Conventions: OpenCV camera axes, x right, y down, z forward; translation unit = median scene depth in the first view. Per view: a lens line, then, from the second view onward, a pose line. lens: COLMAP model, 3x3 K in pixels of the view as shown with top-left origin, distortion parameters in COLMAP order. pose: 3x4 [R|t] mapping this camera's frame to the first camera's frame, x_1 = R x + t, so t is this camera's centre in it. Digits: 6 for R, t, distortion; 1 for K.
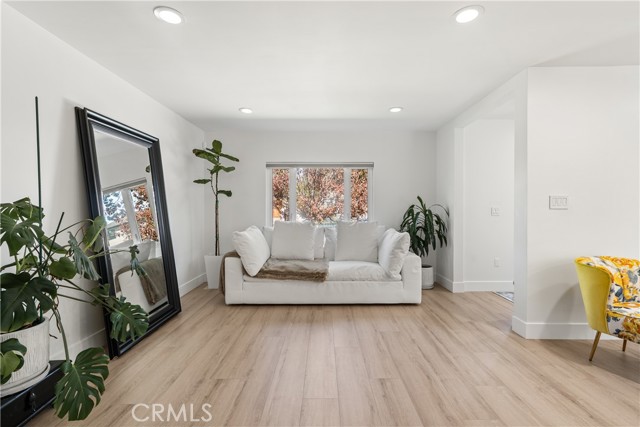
lens RADIAL K [[291.1, 0, 320.4], [0, 291.1, 211.5], [0, 0, 1]] dist [-0.001931, -0.000483]
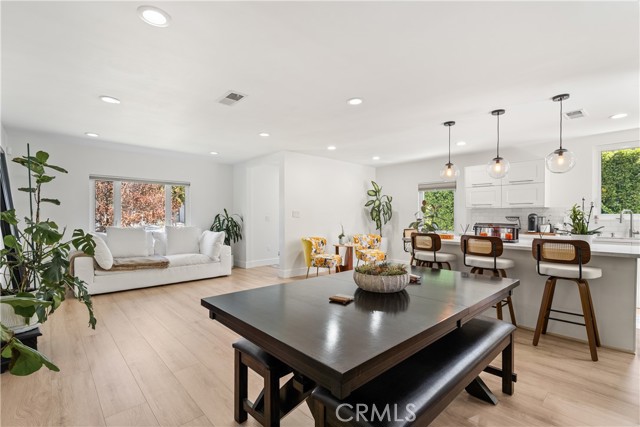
lens RADIAL K [[291.1, 0, 320.4], [0, 291.1, 211.5], [0, 0, 1]] dist [-0.001931, -0.000483]
pose [[0.728762, 0.013932, 0.684626, -0.396165], [0.004996, 0.999658, -0.025661, 0.005178], [-0.684749, 0.022121, 0.728443, -0.521450]]
